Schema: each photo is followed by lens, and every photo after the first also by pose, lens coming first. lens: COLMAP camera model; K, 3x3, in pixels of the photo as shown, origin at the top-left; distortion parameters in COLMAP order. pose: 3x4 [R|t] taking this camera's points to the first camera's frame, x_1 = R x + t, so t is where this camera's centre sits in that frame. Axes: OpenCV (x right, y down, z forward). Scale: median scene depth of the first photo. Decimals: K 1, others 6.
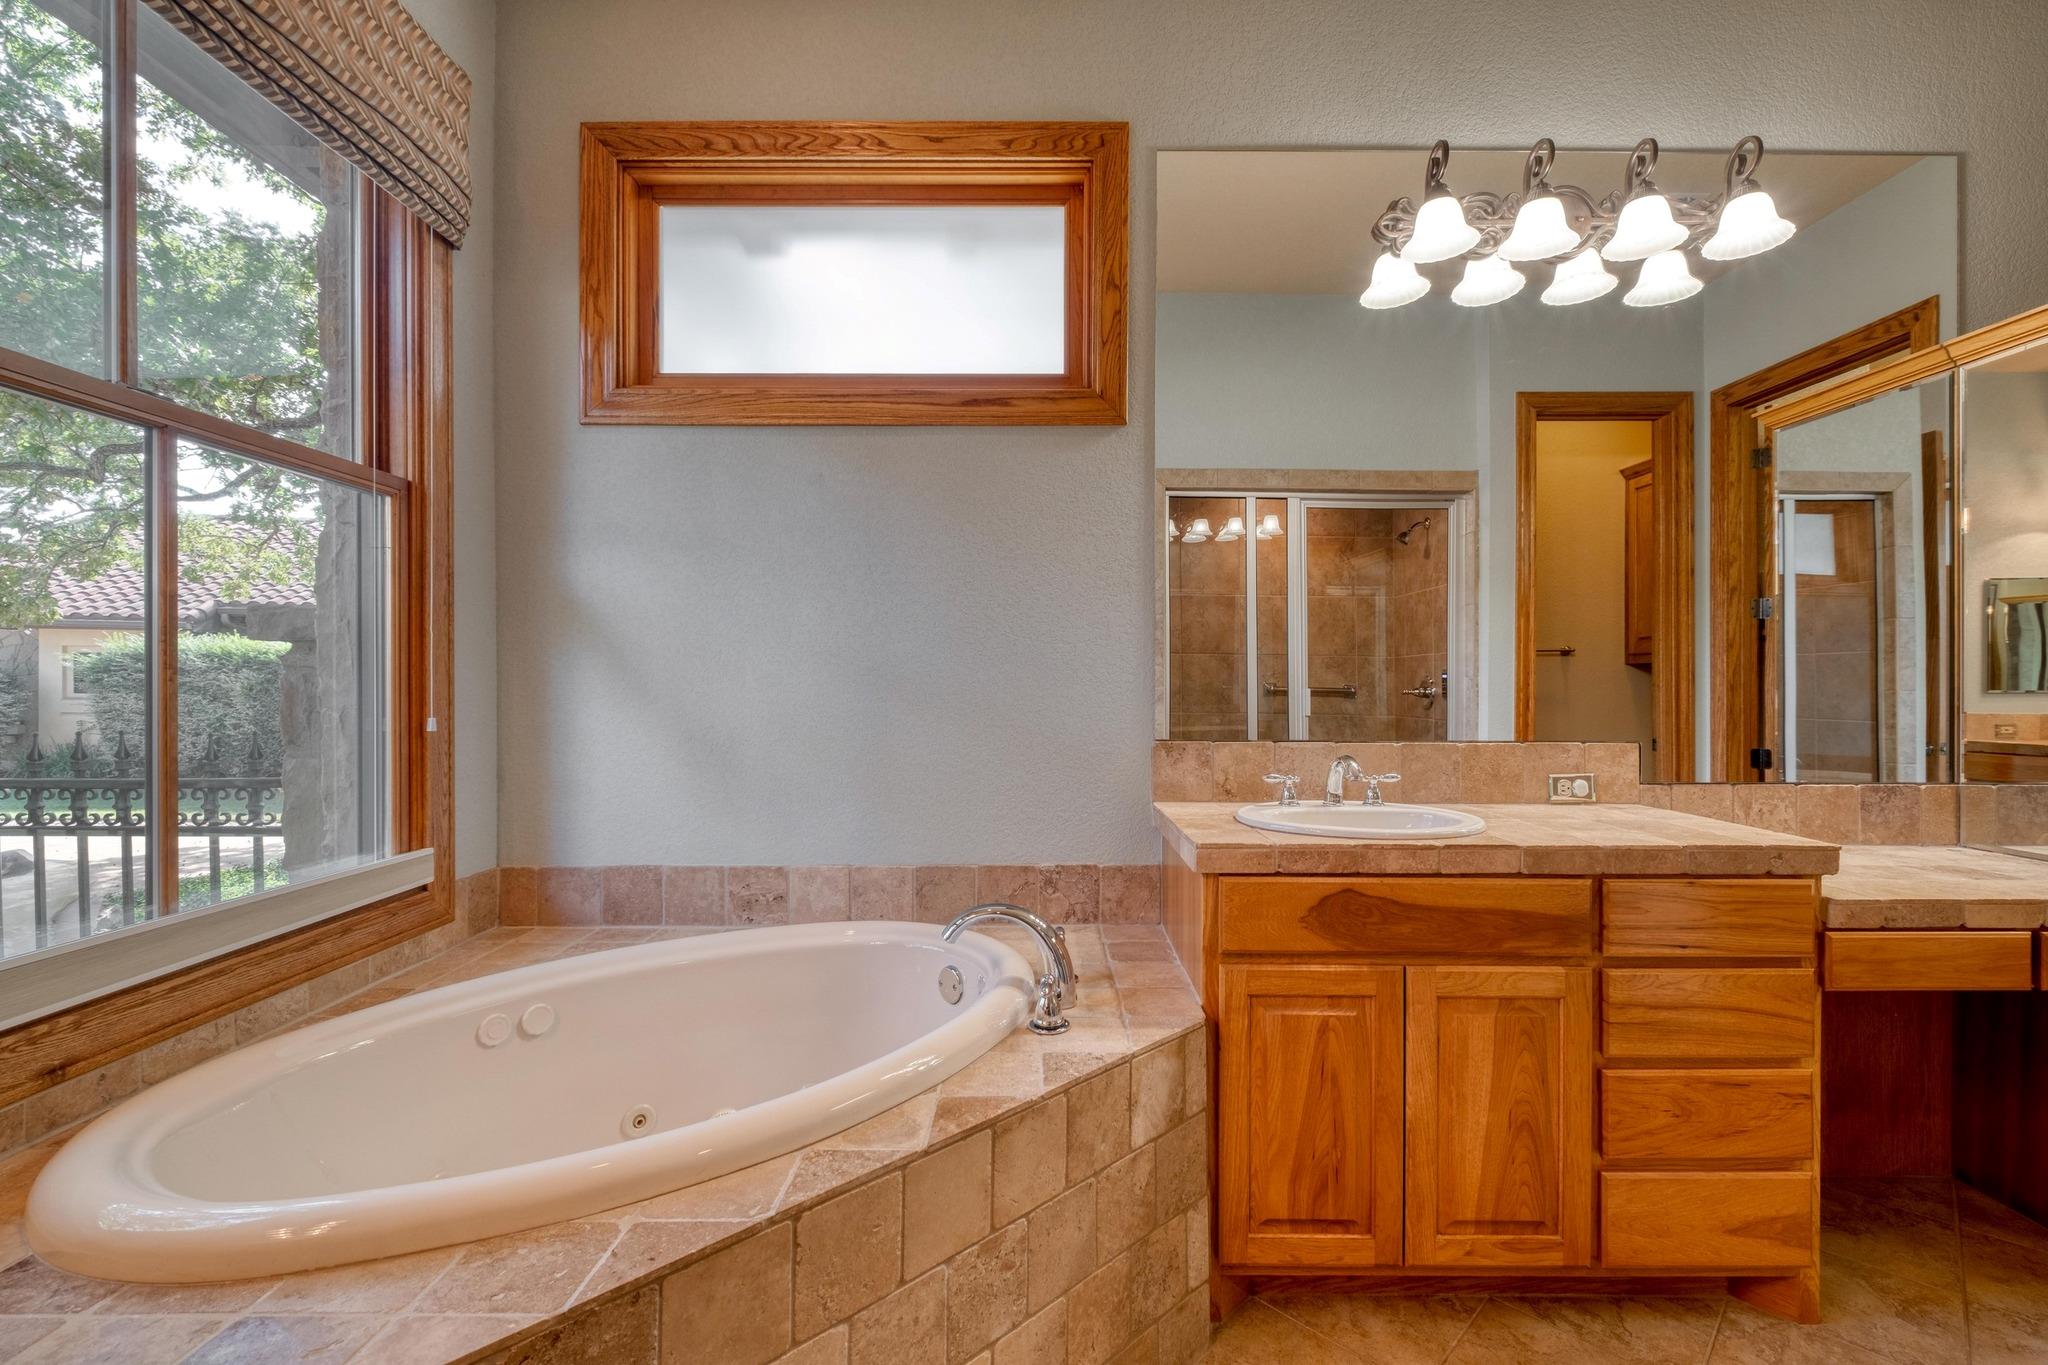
lens RADIAL K [[882.6, 0, 1029.2], [0, 882.6, 670.9], [0, 0, 1]] dist [0.001797, -0.000109]
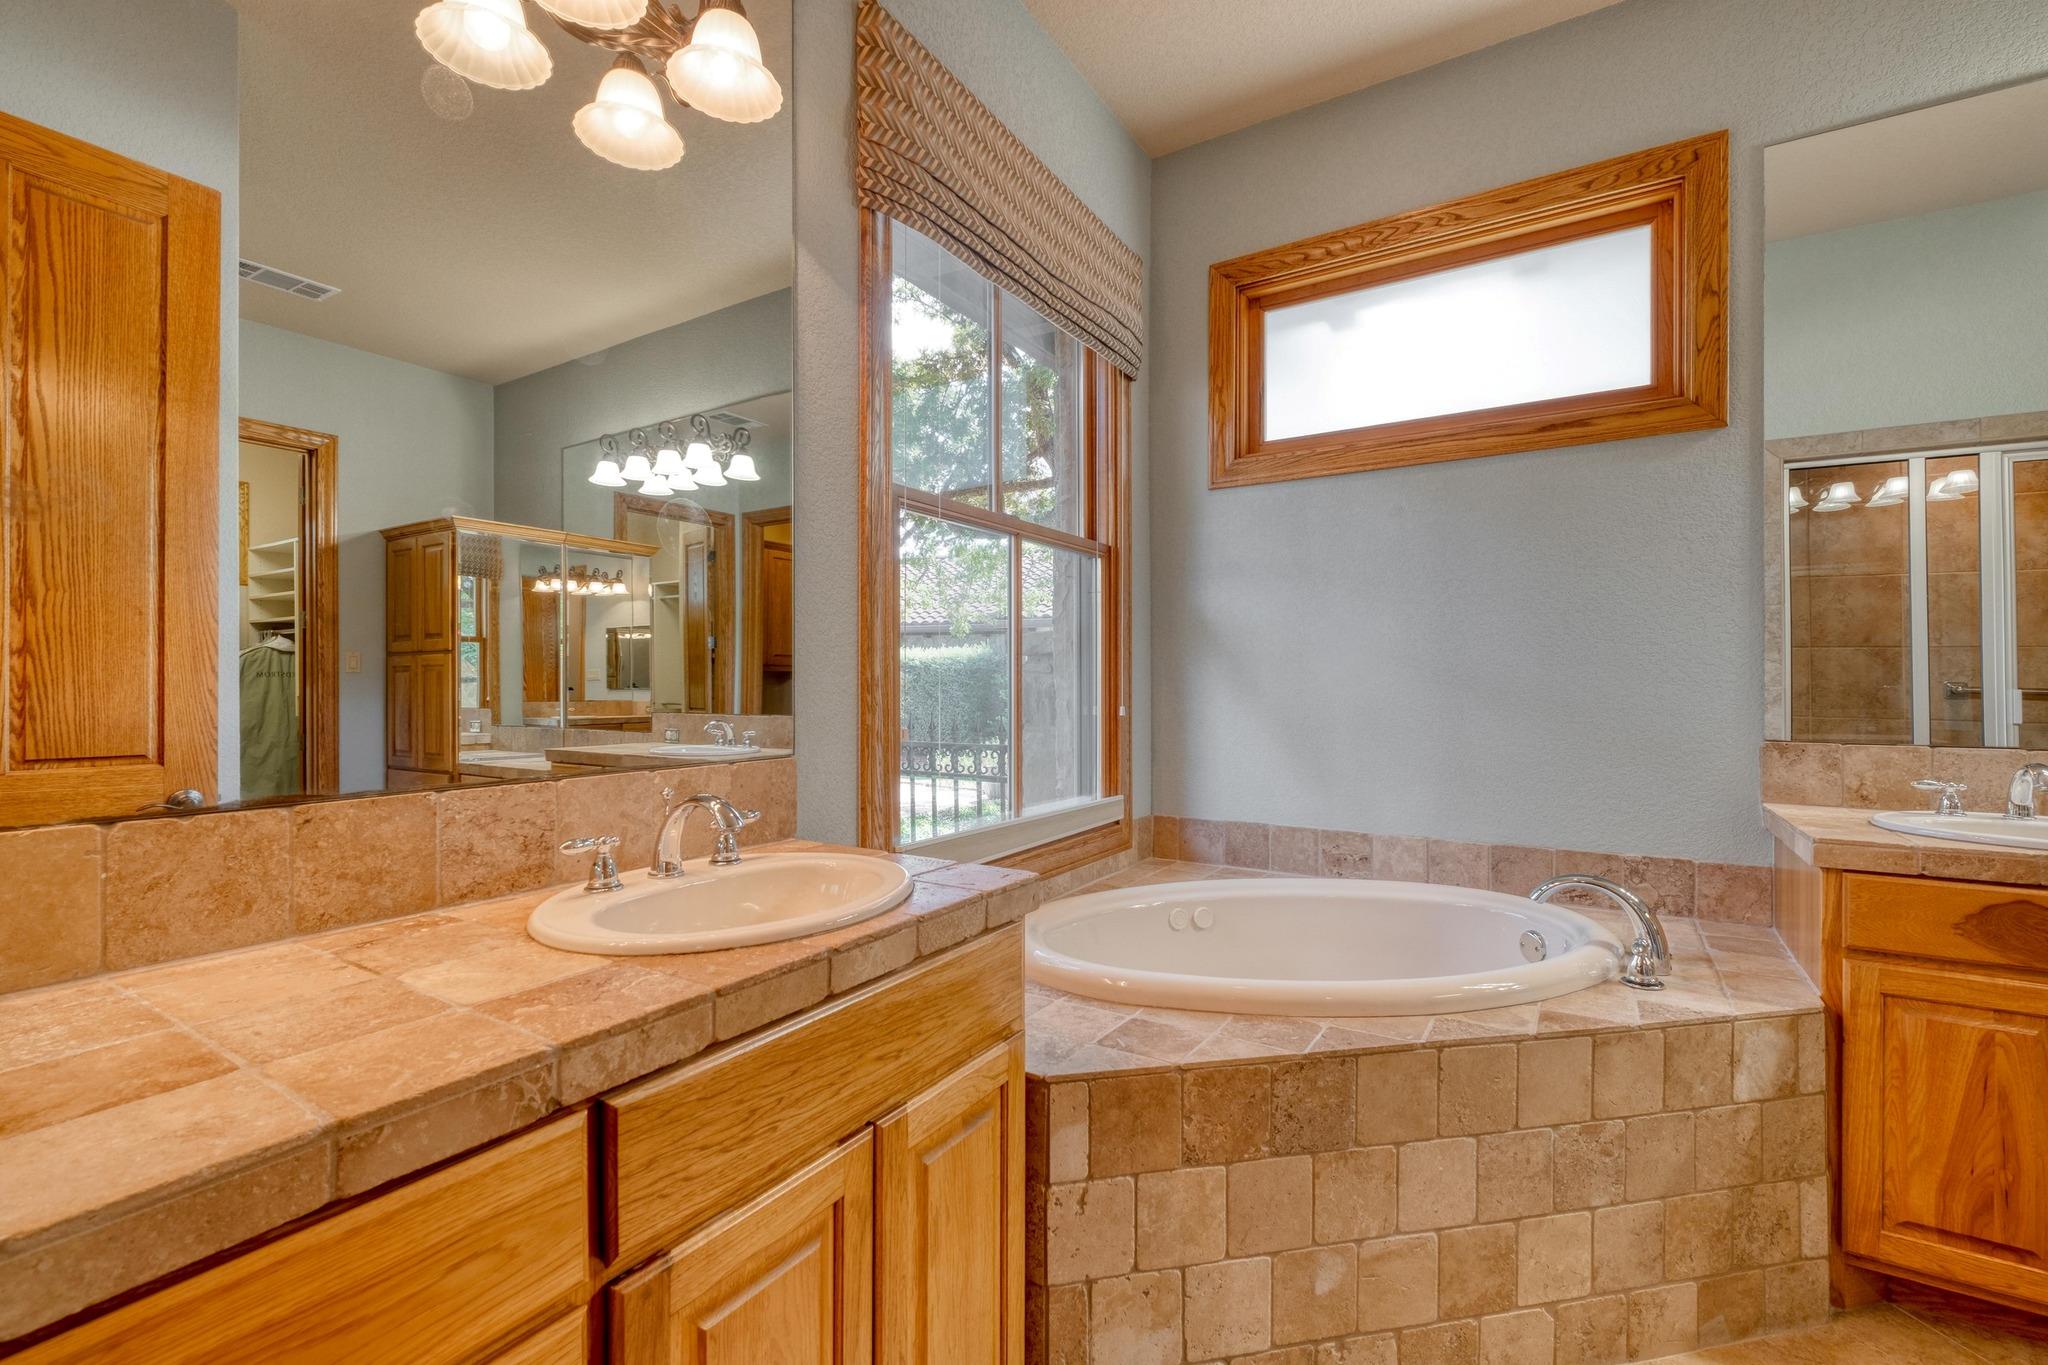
lens RADIAL K [[882.0, 0, 1019.8], [0, 882.0, 676.9], [0, 0, 1]] dist [0.001992, -0.003489]
pose [[0.843384, -0.002779, -0.537305, -0.034655], [0.007442, 0.999951, 0.006510, -0.006063], [0.537261, -0.009489, 0.843363, -0.320346]]
